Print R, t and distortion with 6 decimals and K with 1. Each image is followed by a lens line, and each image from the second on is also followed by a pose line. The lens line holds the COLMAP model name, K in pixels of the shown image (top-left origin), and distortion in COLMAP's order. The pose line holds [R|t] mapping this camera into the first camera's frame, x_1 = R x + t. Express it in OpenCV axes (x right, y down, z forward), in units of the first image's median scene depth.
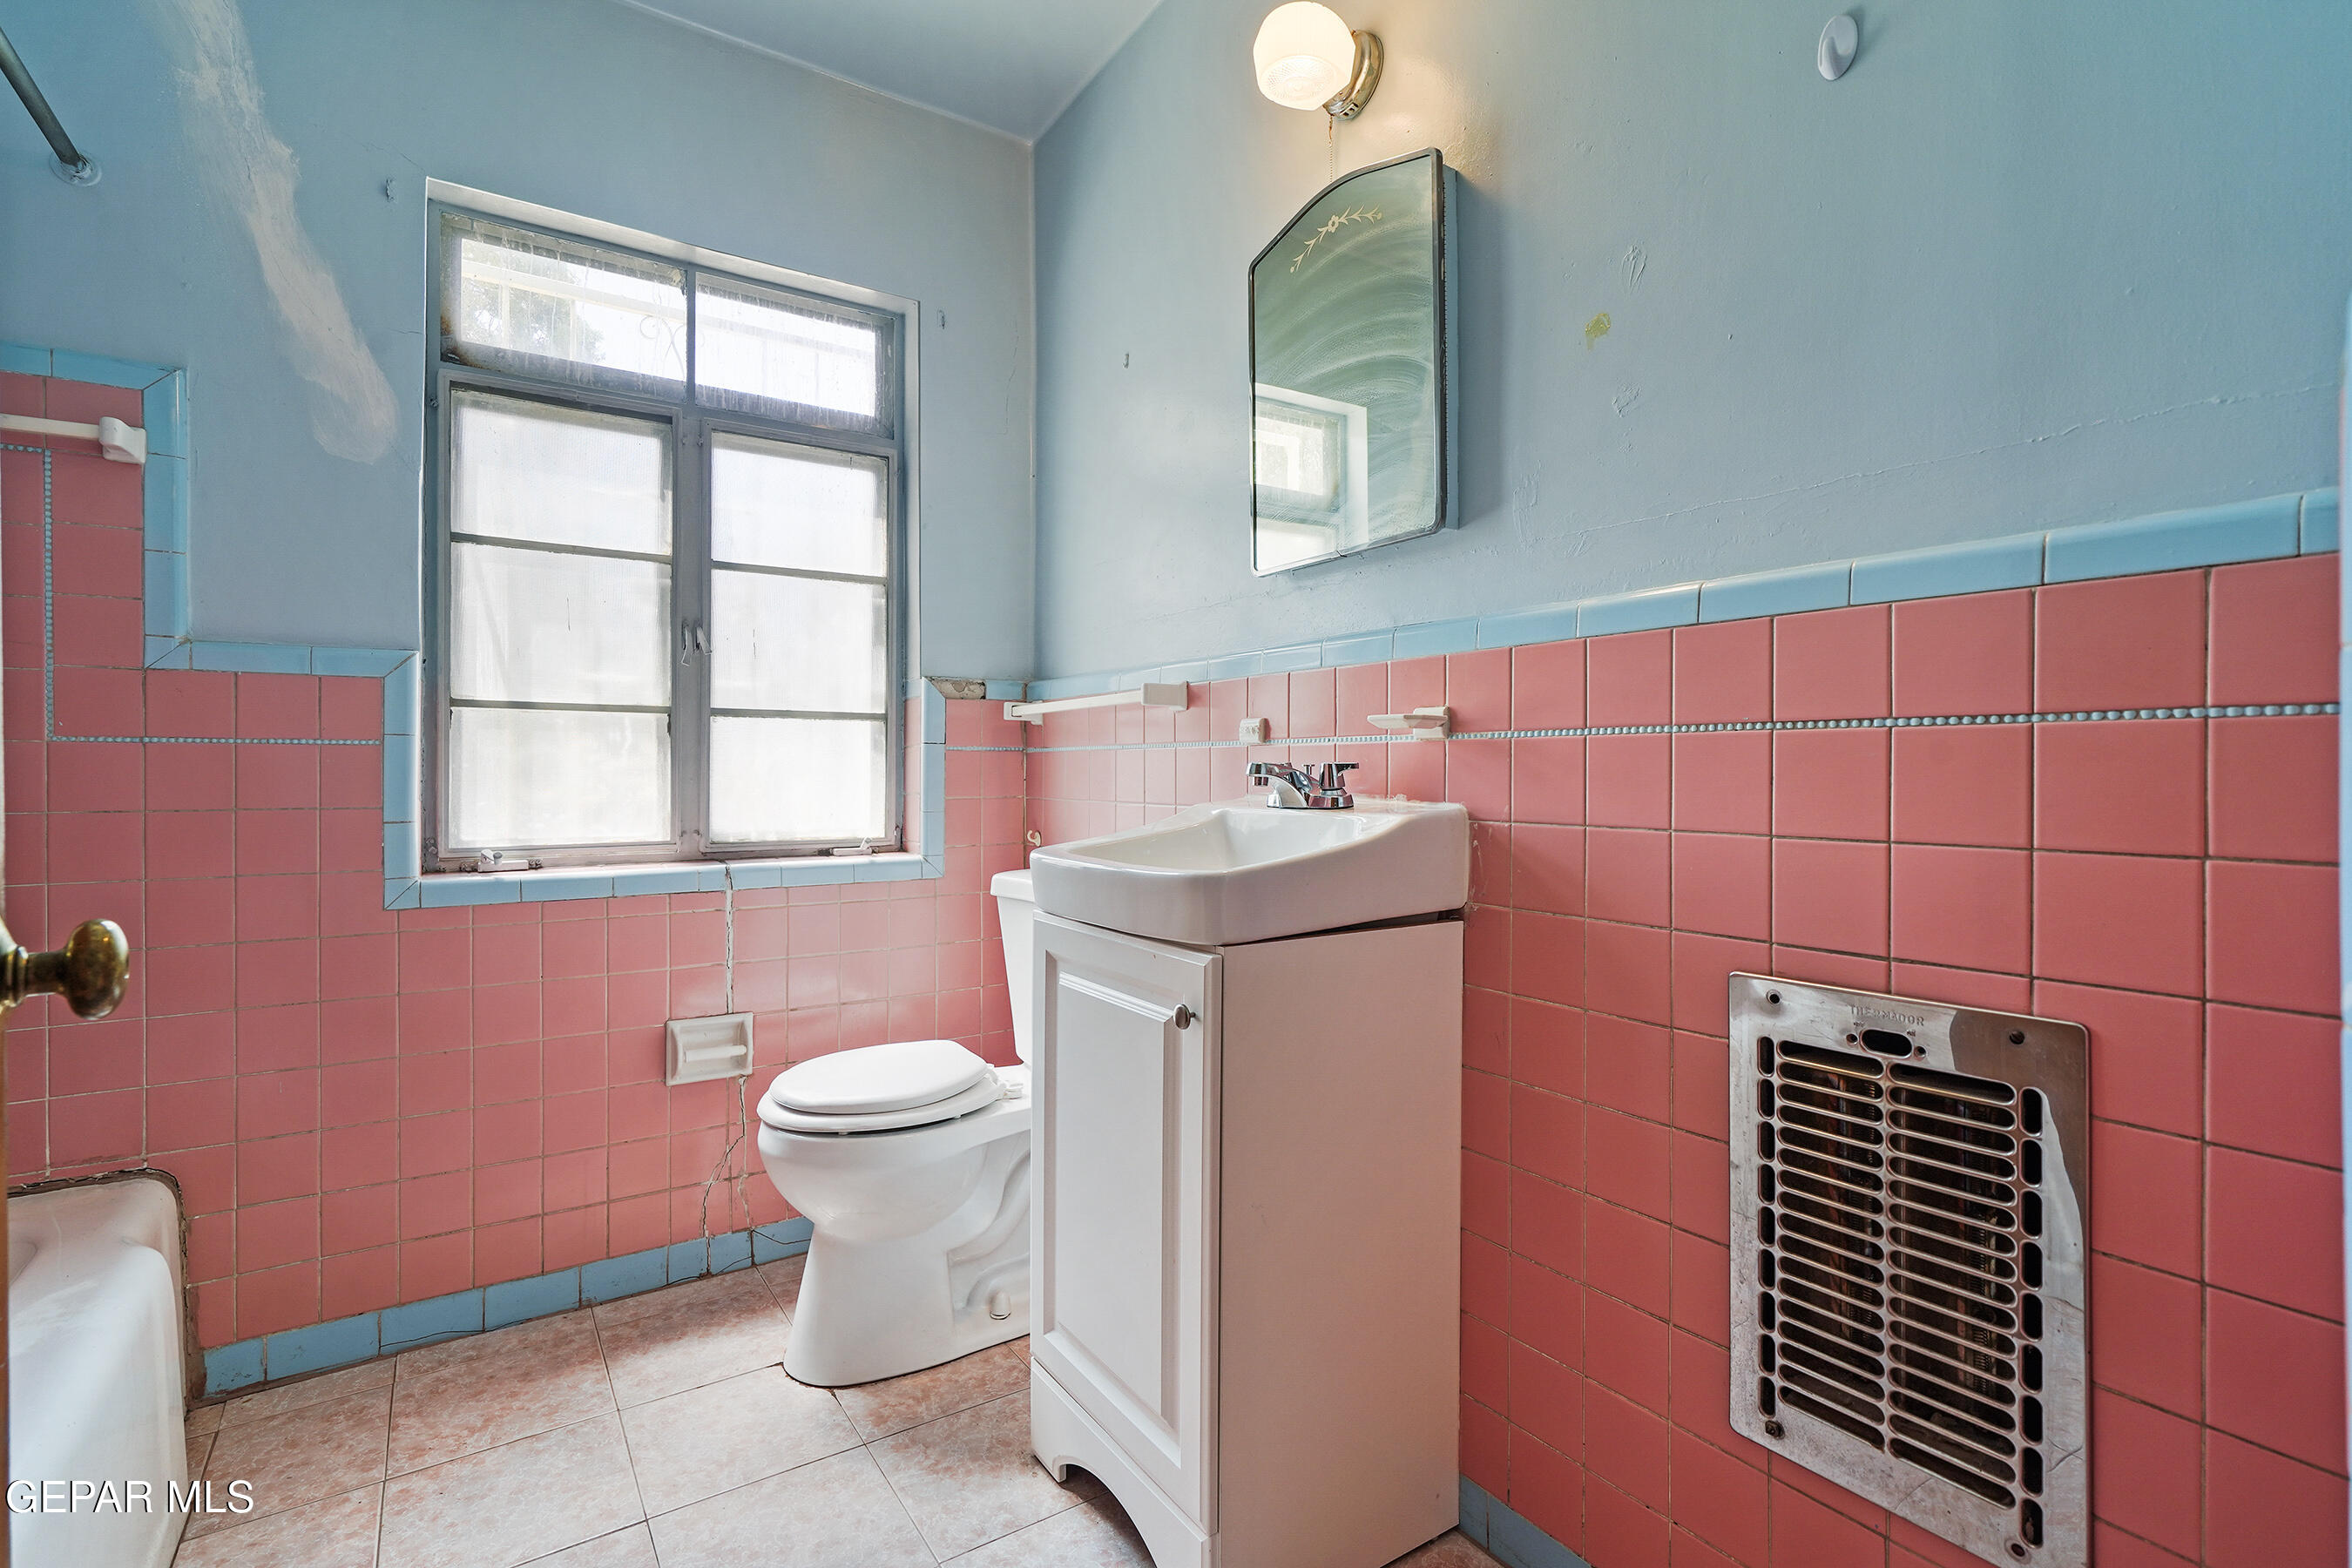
lens RADIAL K [[1097.5, 0, 1161.6], [0, 1097.5, 771.9], [0, 0, 1]] dist [-0.001234, 0.001846]
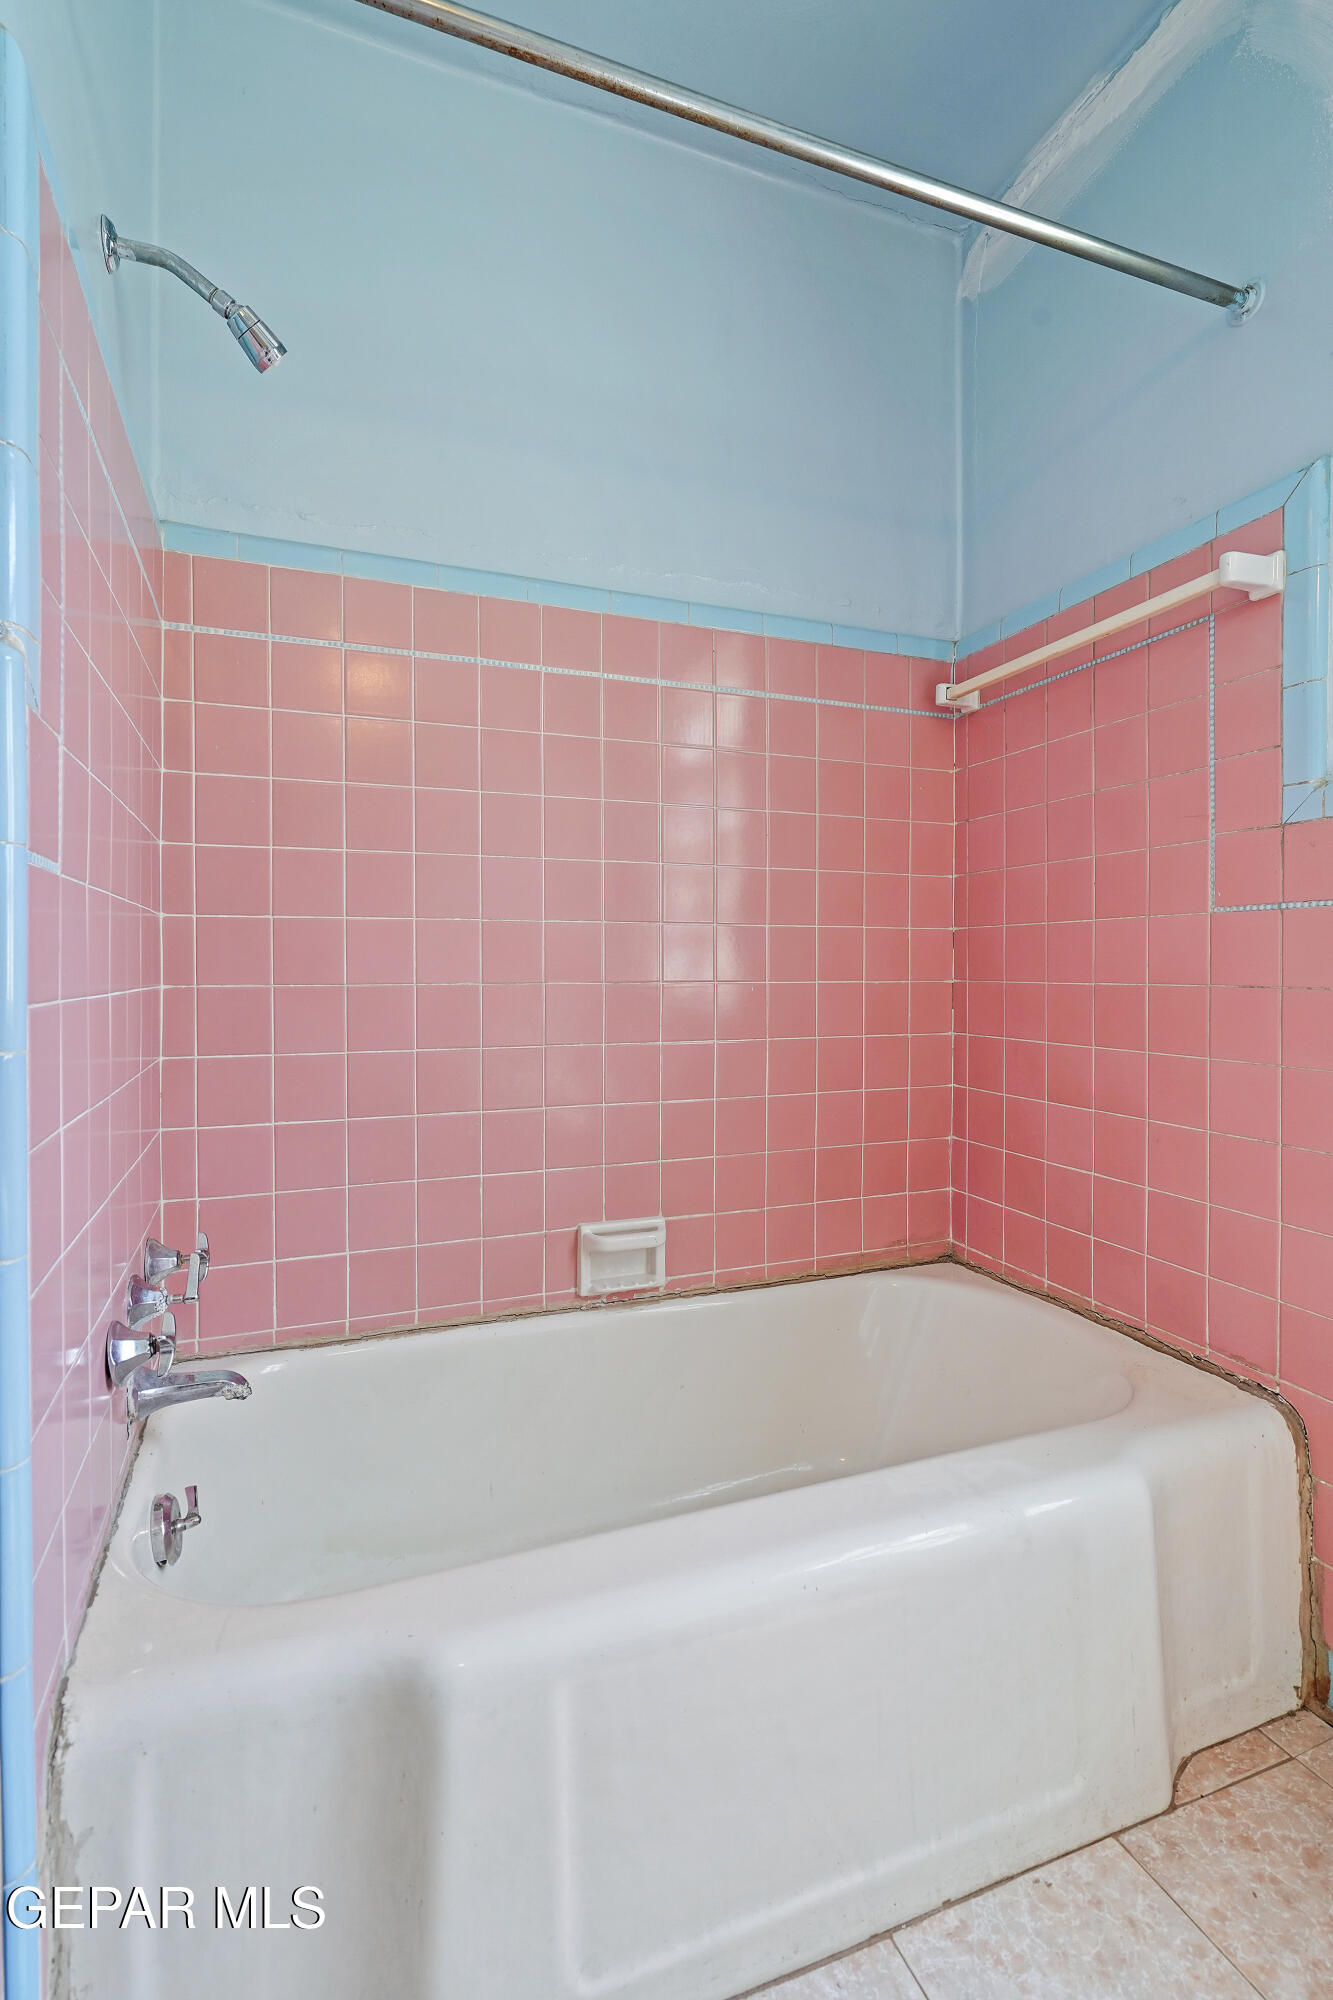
lens RADIAL K [[920.1, 0, 656.5], [0, 920.1, 971.4], [0, 0, 1]] dist [-0.002042, 0.000566]
pose [[-0.226668, 0.008223, -0.973937, -0.098188], [0.001296, 0.999966, 0.008141, 0.016140], [0.973971, 0.000583, -0.226671, 0.676271]]
